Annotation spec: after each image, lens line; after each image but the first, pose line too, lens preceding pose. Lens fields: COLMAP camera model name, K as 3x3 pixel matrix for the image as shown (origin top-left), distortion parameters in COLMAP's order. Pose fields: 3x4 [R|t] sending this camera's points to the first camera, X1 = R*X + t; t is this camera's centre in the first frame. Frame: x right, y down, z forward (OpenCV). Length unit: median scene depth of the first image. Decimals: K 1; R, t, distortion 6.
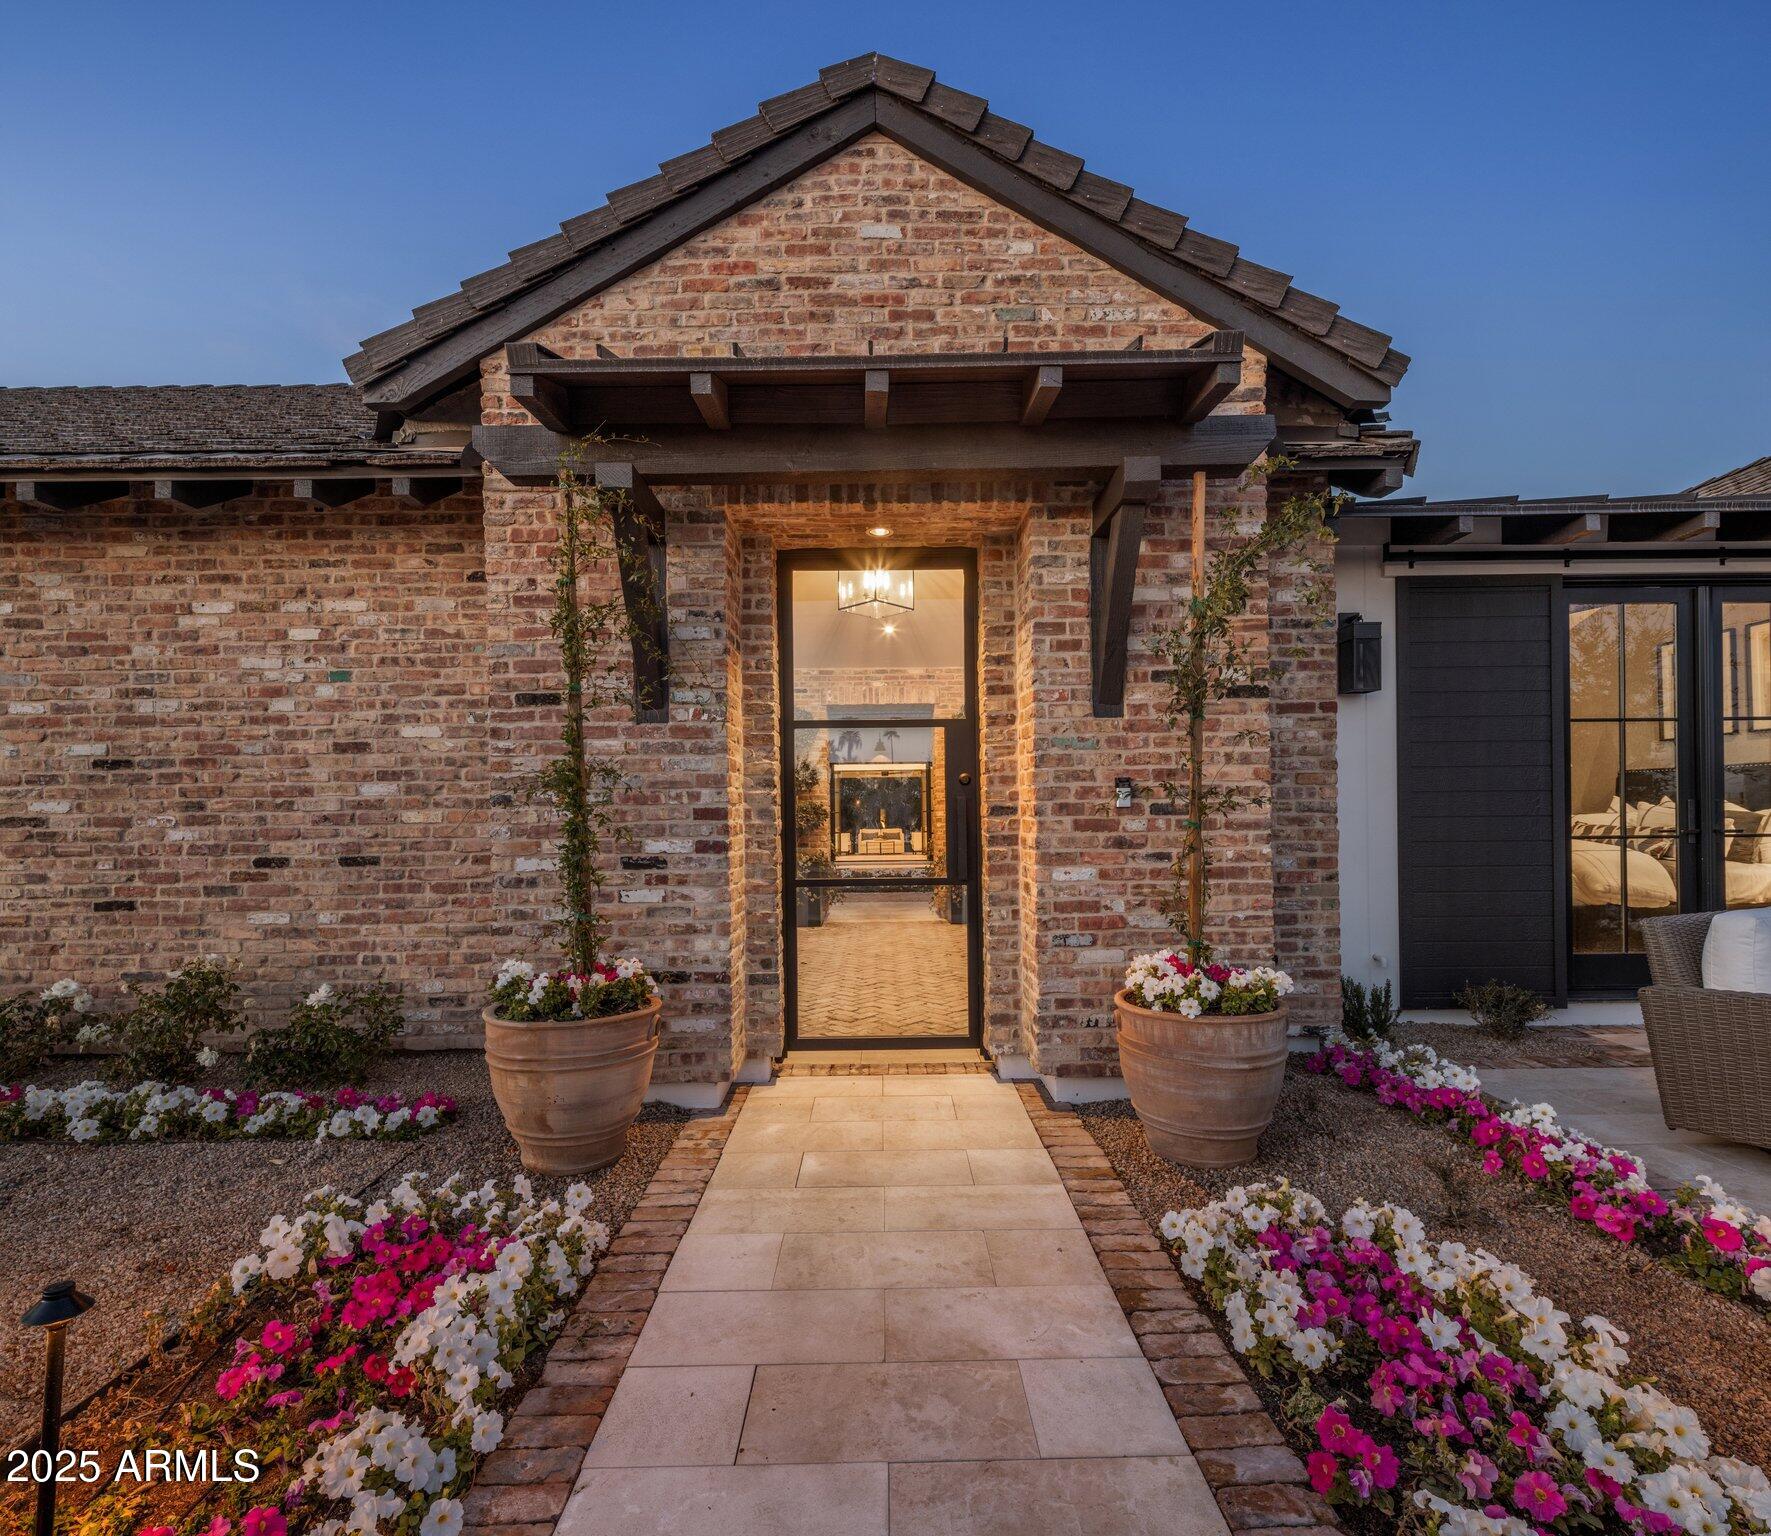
lens RADIAL K [[861.8, 0, 885.8], [0, 861.8, 815.8], [0, 0, 1]] dist [0.006033, -0.004533]
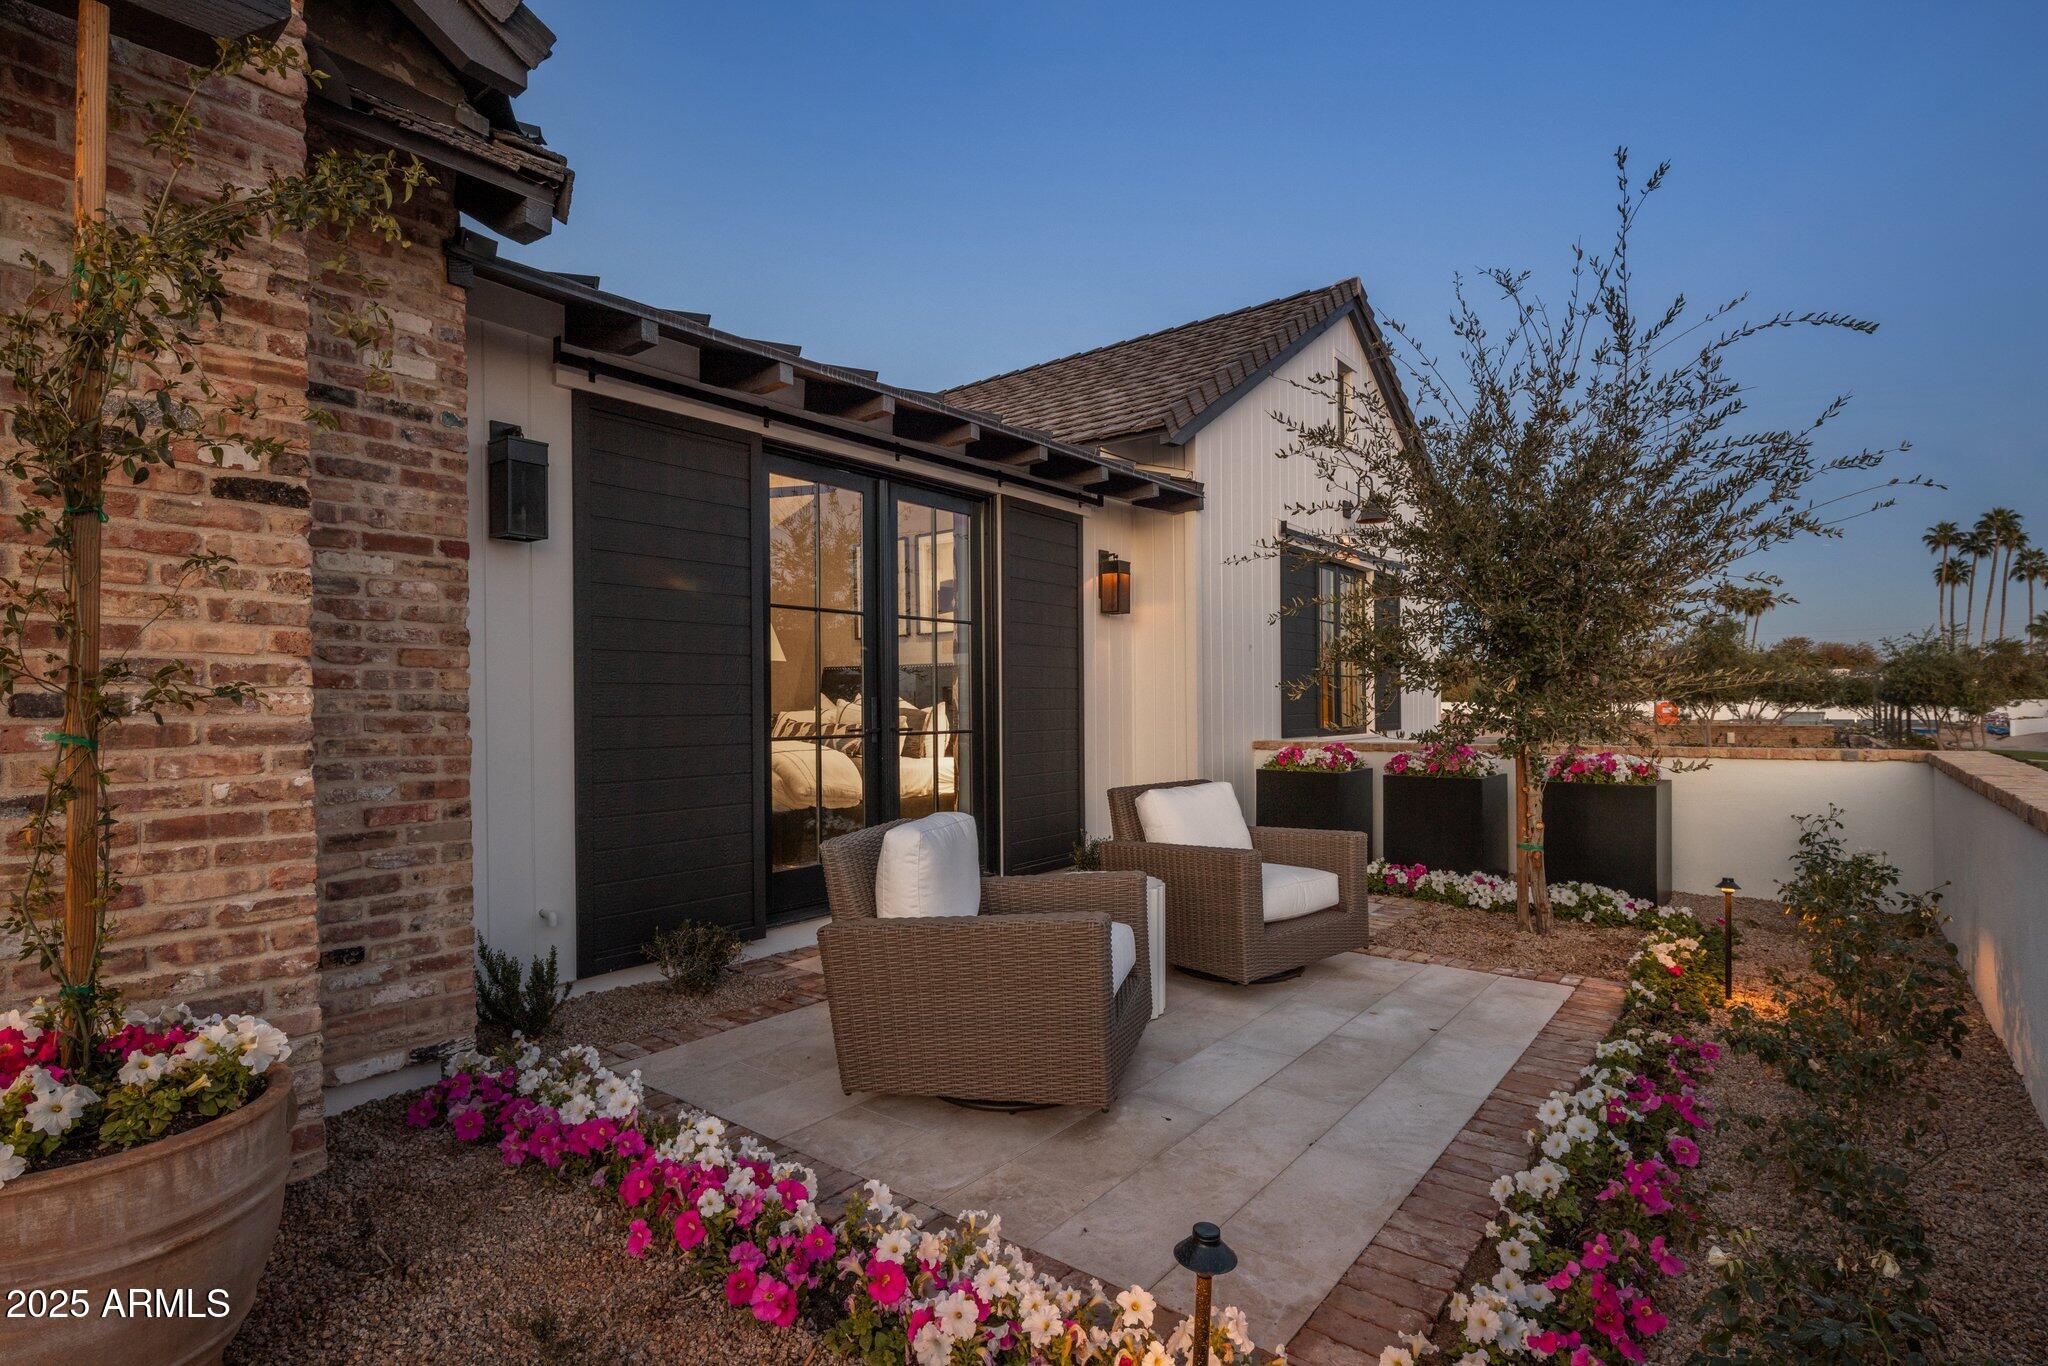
lens RADIAL K [[998.9, 0, 1036.4], [0, 998.9, 705.5], [0, 0, 1]] dist [-0.000416, -0.000780]
pose [[0.619540, 0.004226, 0.784954, 0.226769], [0.000078, 0.999985, -0.005445, -0.004836], [-0.784965, 0.003434, 0.619530, 0.221693]]
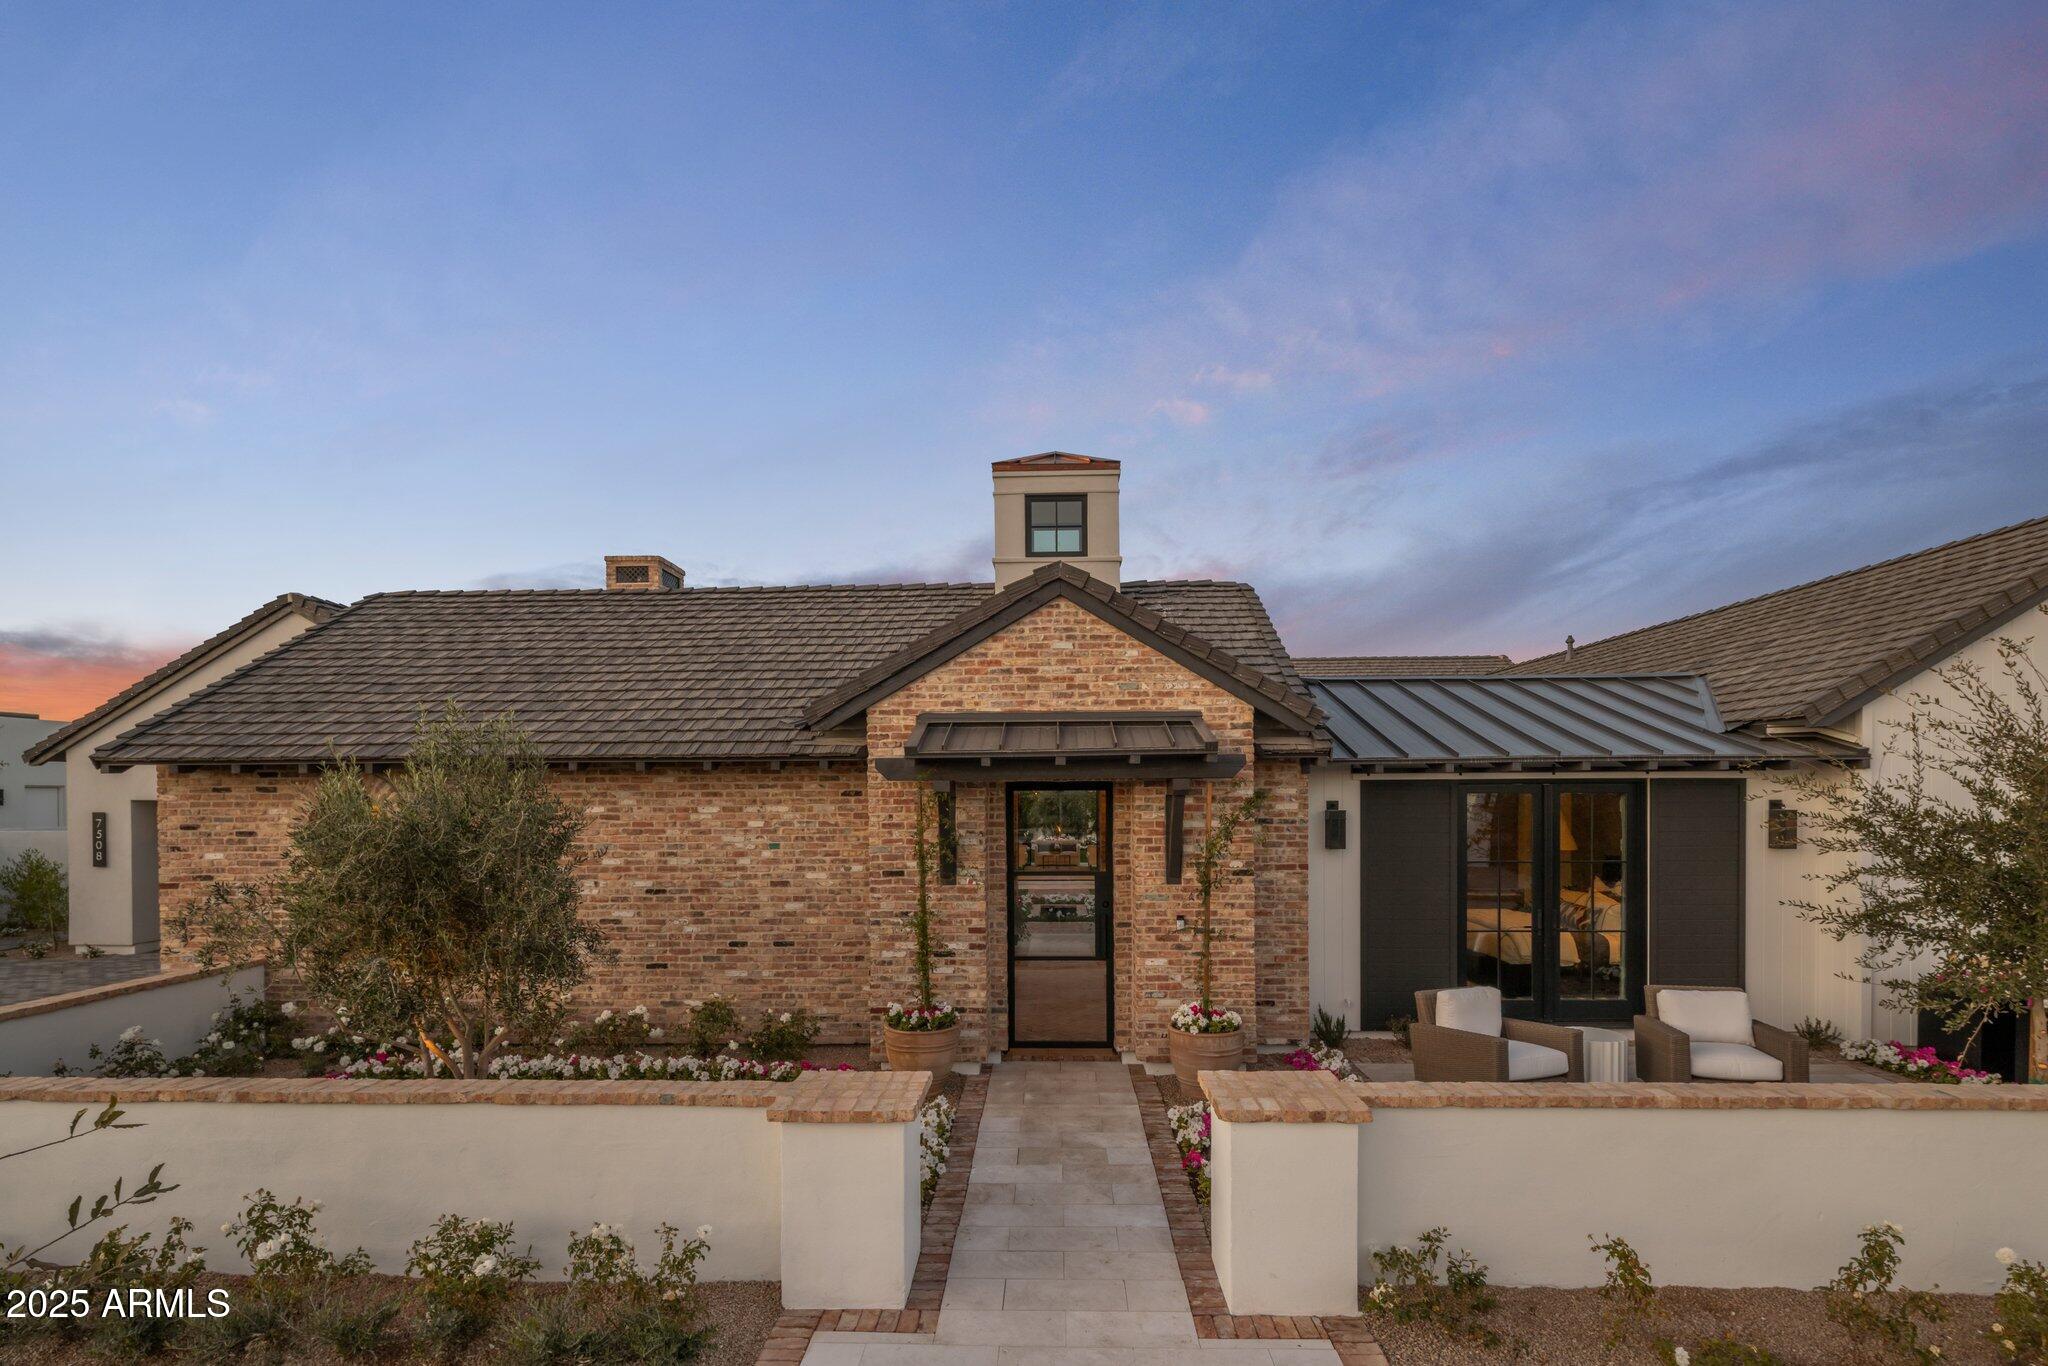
lens RADIAL K [[999.9, 0, 1022.8], [0, 999.9, 804.5], [0, 0, 1]] dist [0.003262, -0.000309]
pose [[0.999213, 0.007193, -0.038996, -0.004582], [-0.006687, 0.999892, 0.013072, -0.330335], [0.039086, -0.012801, 0.999154, -1.349498]]
